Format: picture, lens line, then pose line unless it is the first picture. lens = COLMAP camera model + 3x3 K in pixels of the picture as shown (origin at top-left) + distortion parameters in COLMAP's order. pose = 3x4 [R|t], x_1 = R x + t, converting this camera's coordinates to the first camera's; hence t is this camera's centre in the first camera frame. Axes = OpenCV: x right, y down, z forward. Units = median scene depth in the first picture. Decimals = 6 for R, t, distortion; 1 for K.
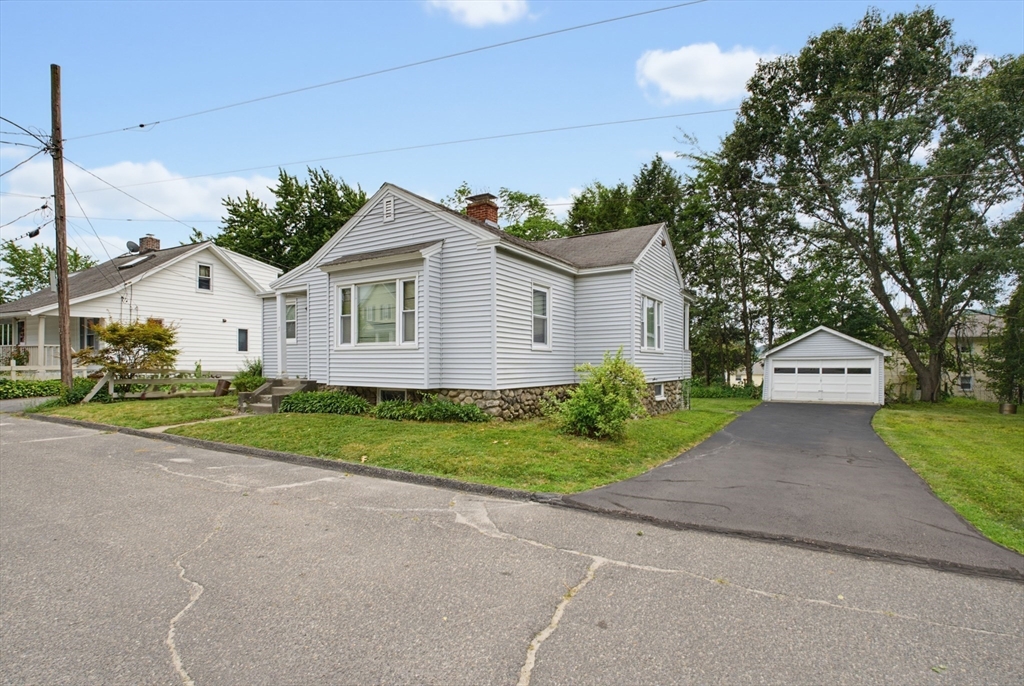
lens RADIAL K [[471.9, 0, 522.2], [0, 471.9, 362.2], [0, 0, 1]] dist [-0.028865, 0.000344]
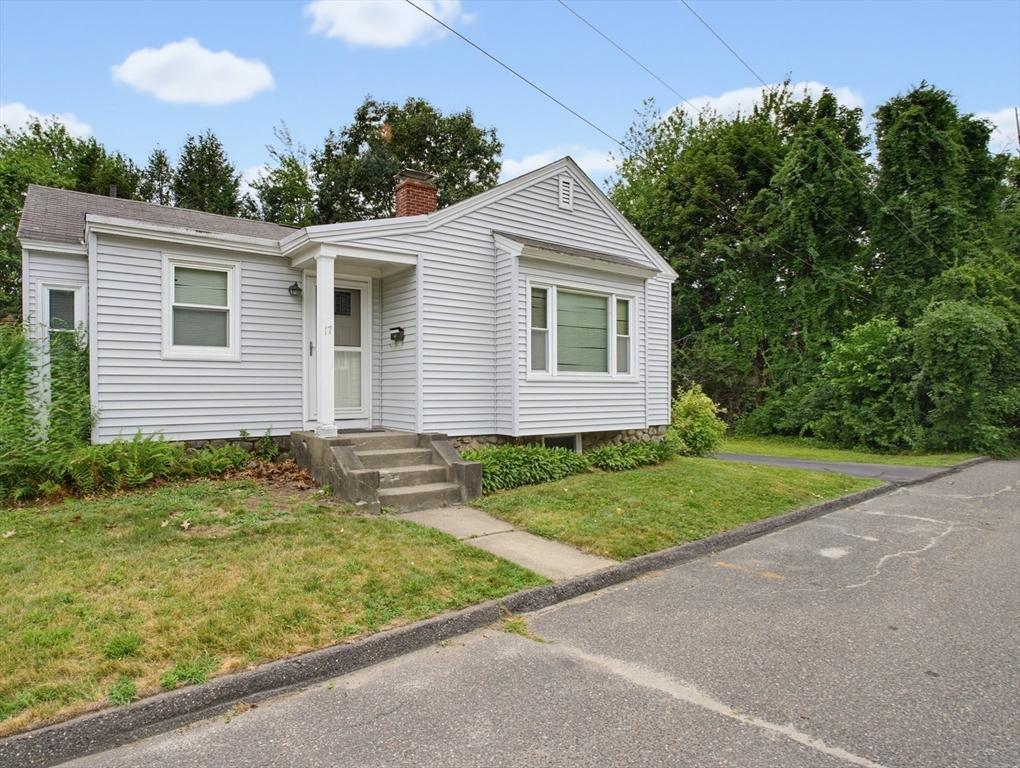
lens RADIAL K [[558.9, 0, 412.4], [0, 558.9, 386.0], [0, 0, 1]] dist [-0.030652, 0.000068]
pose [[0.467995, 0.006925, 0.883704, -1.002335], [0.000768, 0.999966, -0.008243, -0.010621], [-0.883731, 0.004537, 0.467974, 0.686079]]
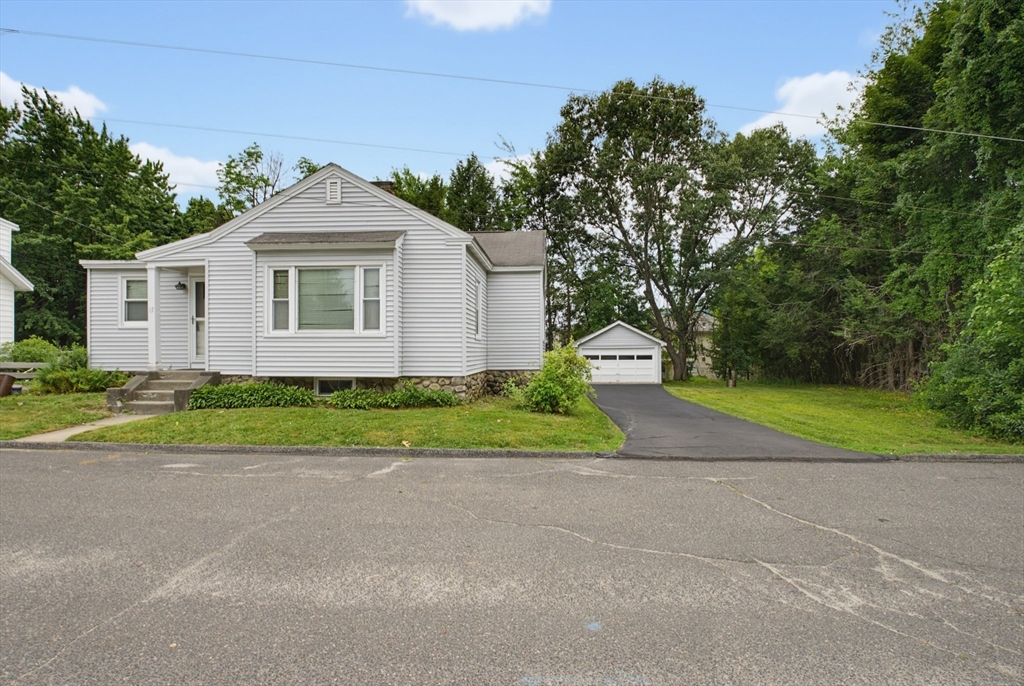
lens RADIAL K [[489.6, 0, 512.0], [0, 489.6, 343.0], [0, 0, 1]] dist [-0.026674, 0.000363]
pose [[0.891125, 0.007077, 0.453702, -0.349391], [-0.000338, 0.999888, -0.014933, -0.000378], [-0.453757, 0.013153, 0.891028, -0.039887]]
